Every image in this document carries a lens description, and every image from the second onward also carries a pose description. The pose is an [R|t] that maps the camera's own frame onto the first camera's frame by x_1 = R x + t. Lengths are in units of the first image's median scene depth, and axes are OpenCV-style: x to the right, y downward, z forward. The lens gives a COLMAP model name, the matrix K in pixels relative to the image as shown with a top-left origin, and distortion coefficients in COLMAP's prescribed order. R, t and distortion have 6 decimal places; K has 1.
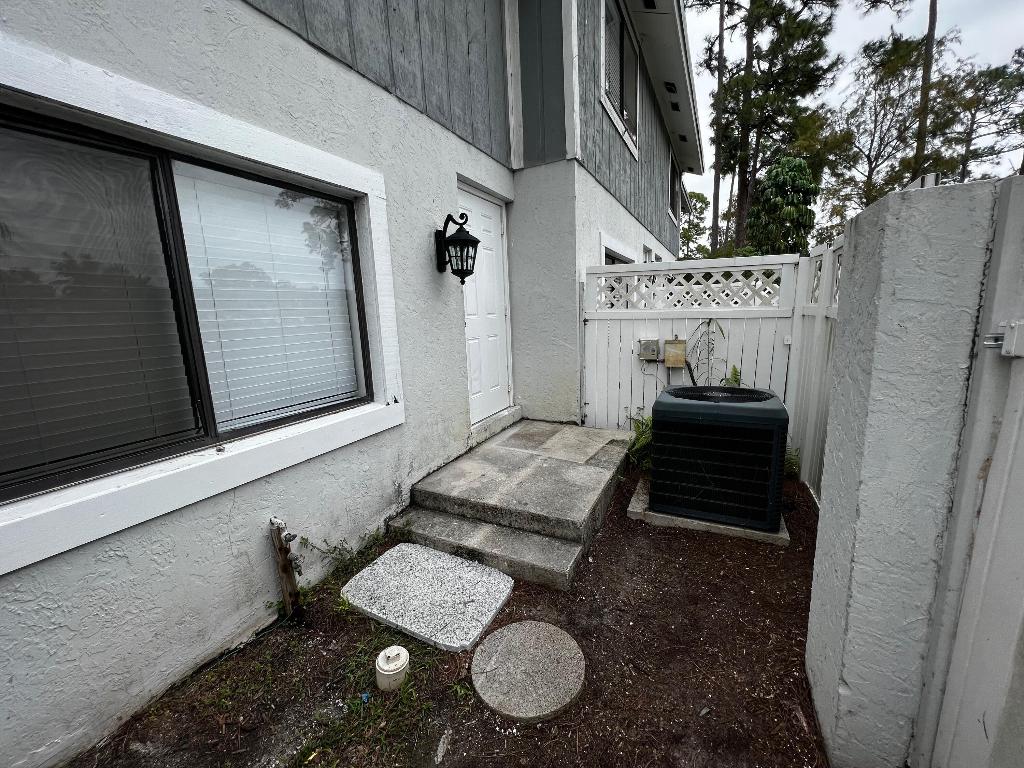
lens RADIAL K [[408.2, 0, 512.4], [0, 408.2, 386.3], [0, 0, 1]] dist [-0.004162, 0.000962]
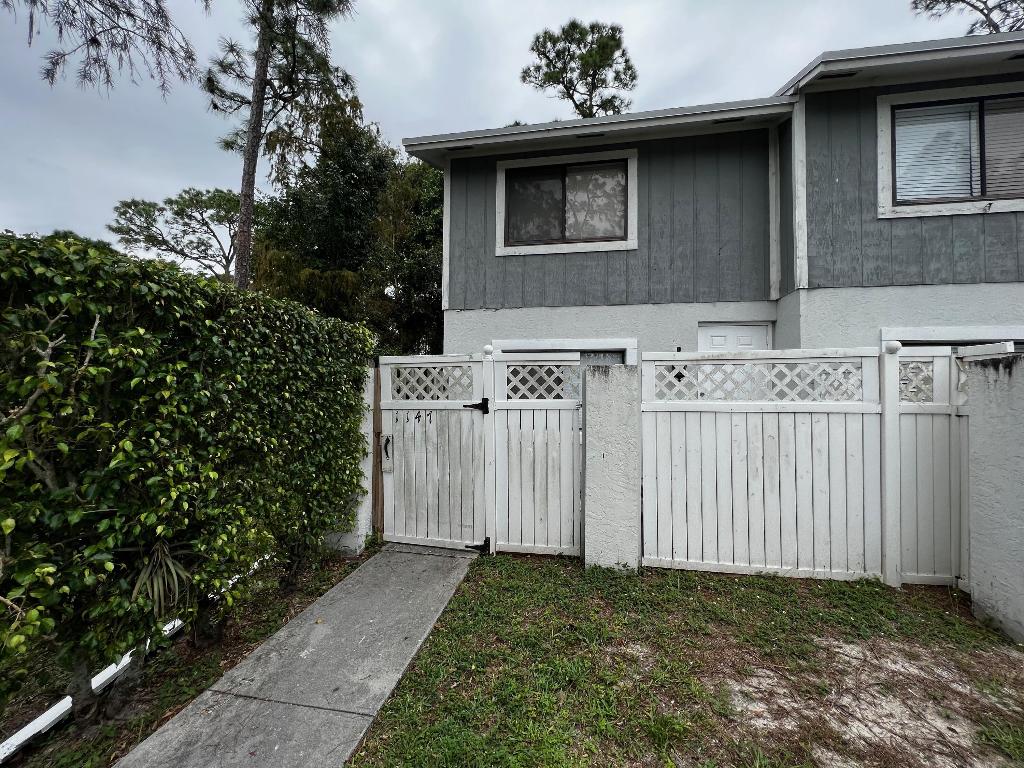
lens RADIAL K [[408.2, 0, 512.0], [0, 408.2, 383.2], [0, 0, 1]] dist [-0.004162, 0.000962]
pose [[0.274983, 0.009325, -0.961404, 1.661893], [-0.196170, 0.979462, -0.046609, -0.004797], [0.941224, 0.201415, 0.271164, -0.272623]]
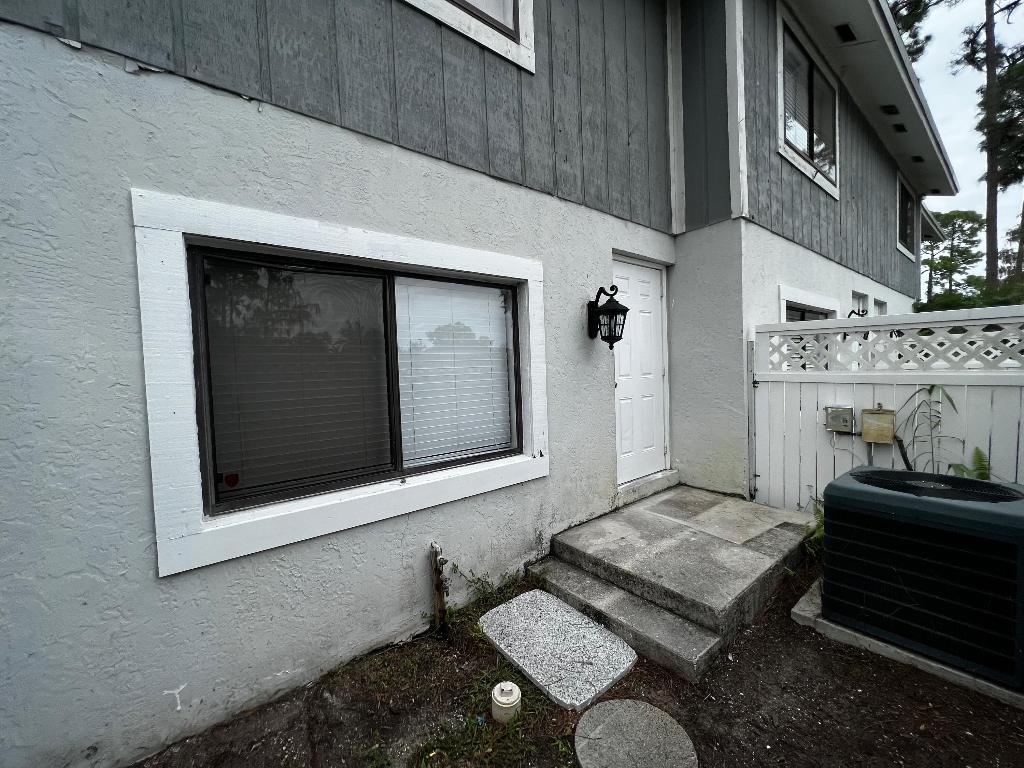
lens RADIAL K [[408.2, 0, 511.0], [0, 408.2, 387.0], [0, 0, 1]] dist [-0.004162, 0.000962]
pose [[0.907962, 0.025233, -0.418291, 0.099395], [-0.075289, 0.991765, -0.103599, -0.025989], [0.412233, 0.125557, 0.902385, -0.060714]]
